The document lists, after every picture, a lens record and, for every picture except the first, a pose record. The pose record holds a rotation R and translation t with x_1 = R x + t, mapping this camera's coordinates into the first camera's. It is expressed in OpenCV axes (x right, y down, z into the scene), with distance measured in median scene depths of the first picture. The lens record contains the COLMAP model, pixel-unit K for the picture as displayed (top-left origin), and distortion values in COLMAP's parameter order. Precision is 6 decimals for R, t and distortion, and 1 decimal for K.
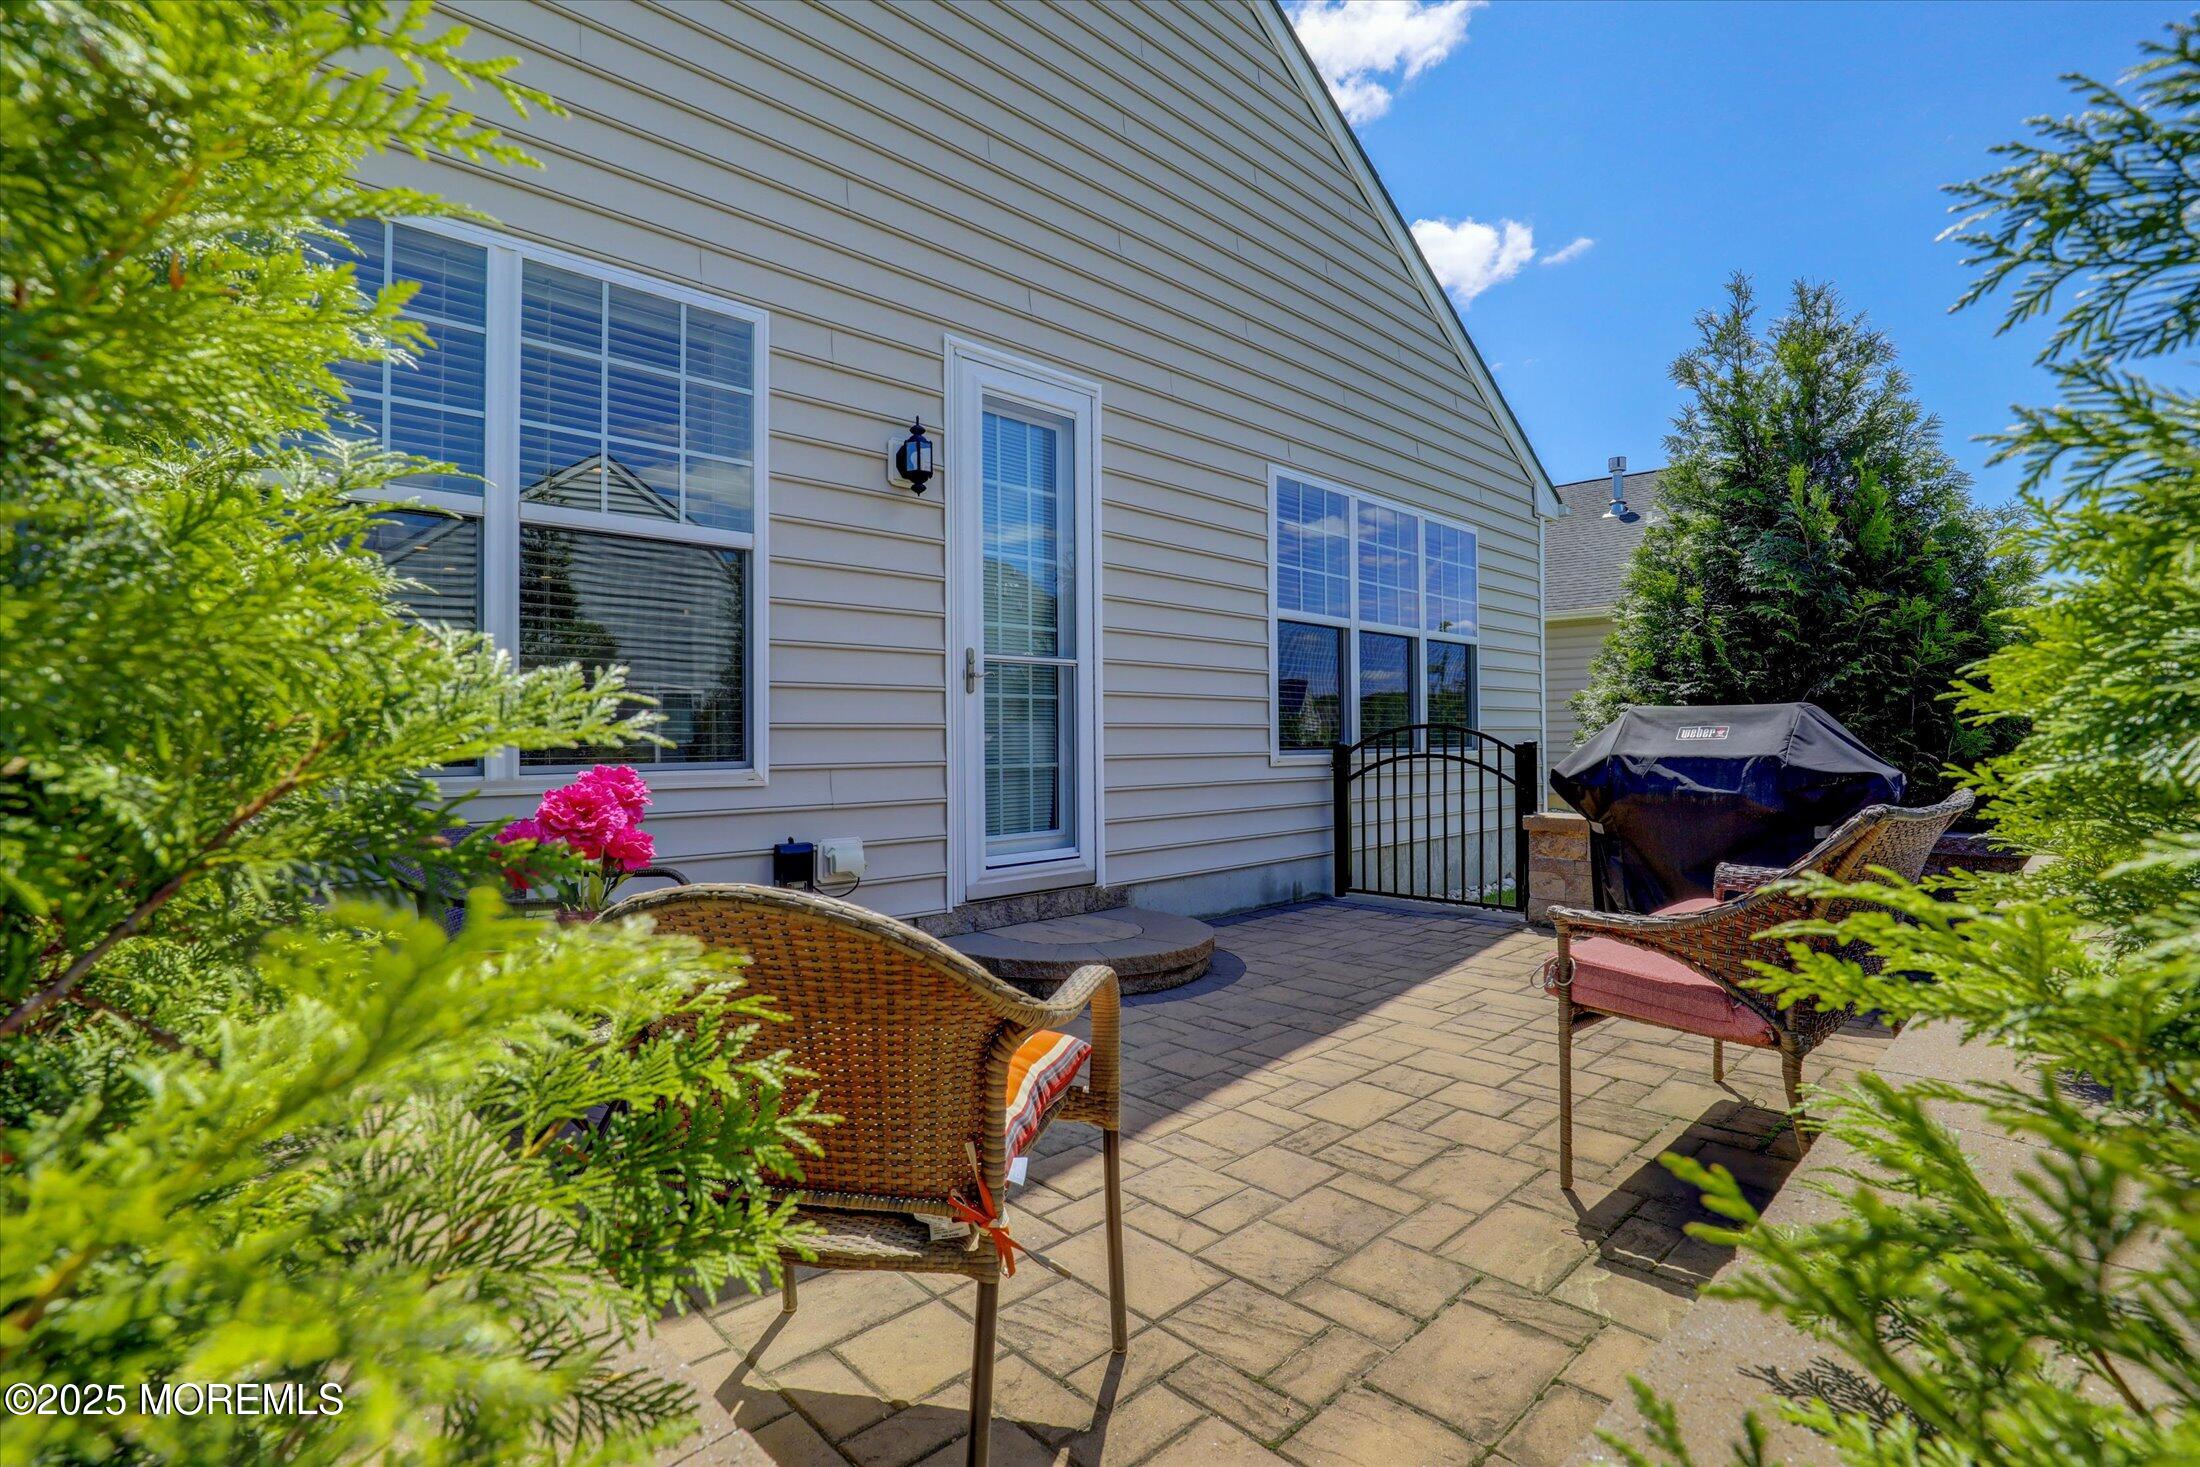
lens RADIAL K [[1017.6, 0, 1100.0], [0, 1017.6, 733.5], [0, 0, 1]] dist [-0.012334, 0.000437]
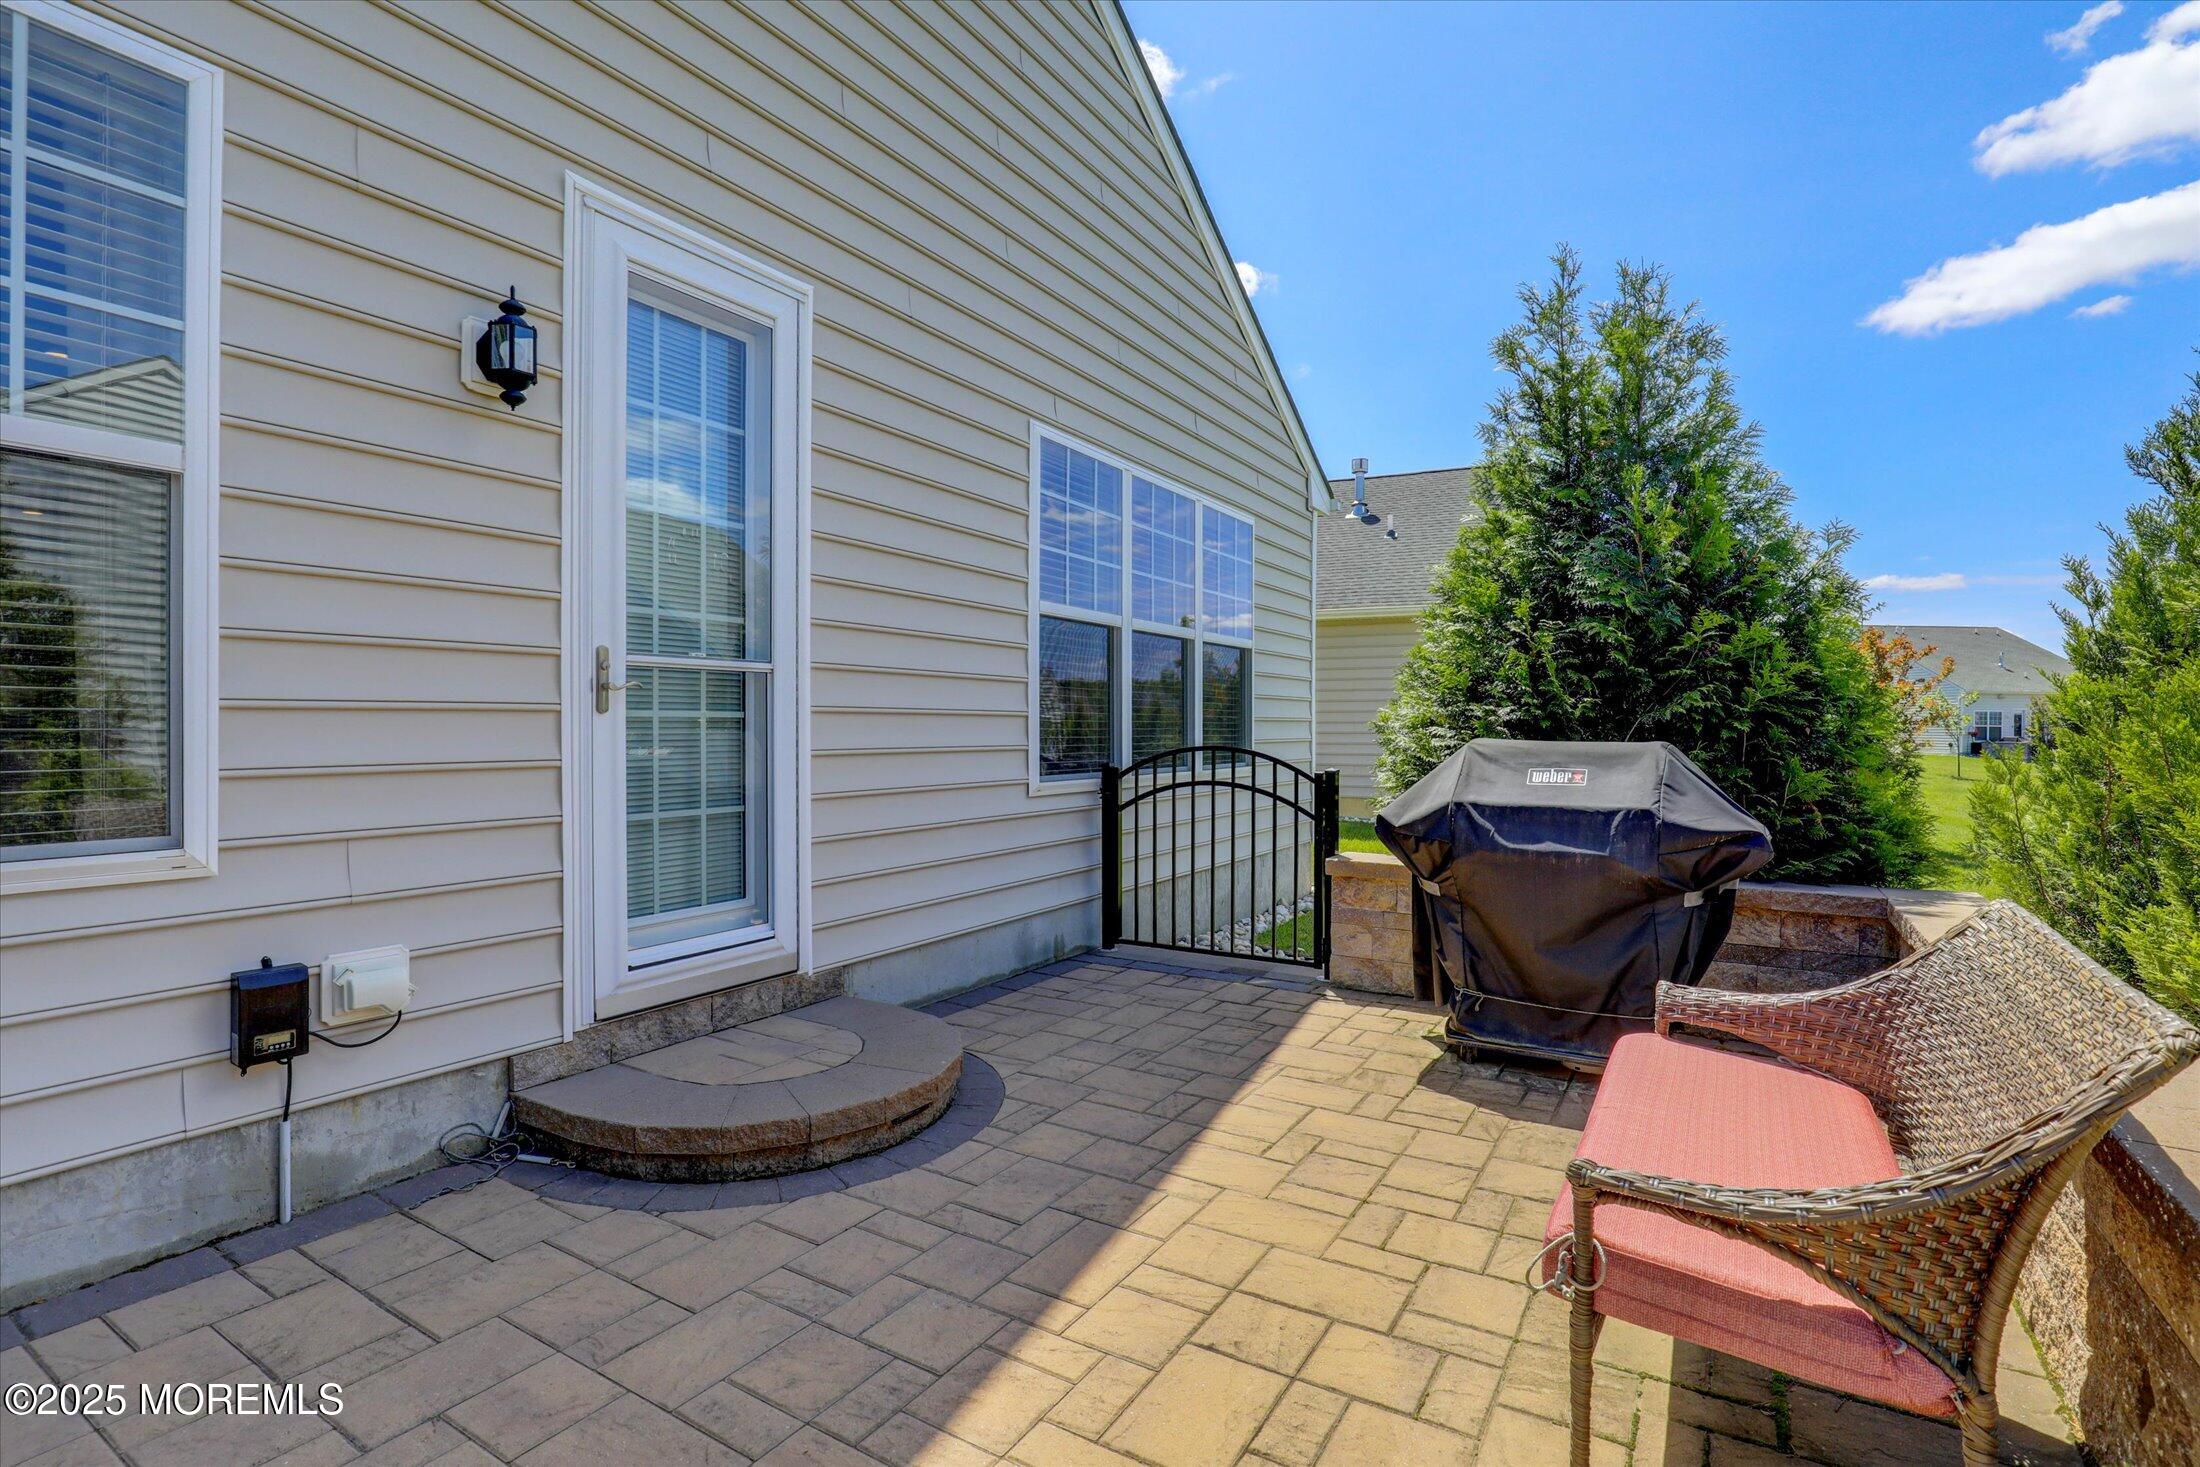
lens RADIAL K [[1075.7, 0, 1110.3], [0, 1075.7, 741.9], [0, 0, 1]] dist [-0.031336, 0.001114]
pose [[0.966624, 0.007766, 0.256082, 0.014426], [-0.011781, 0.999830, 0.014149, -0.030482], [-0.255929, -0.016694, 0.966552, 0.204105]]
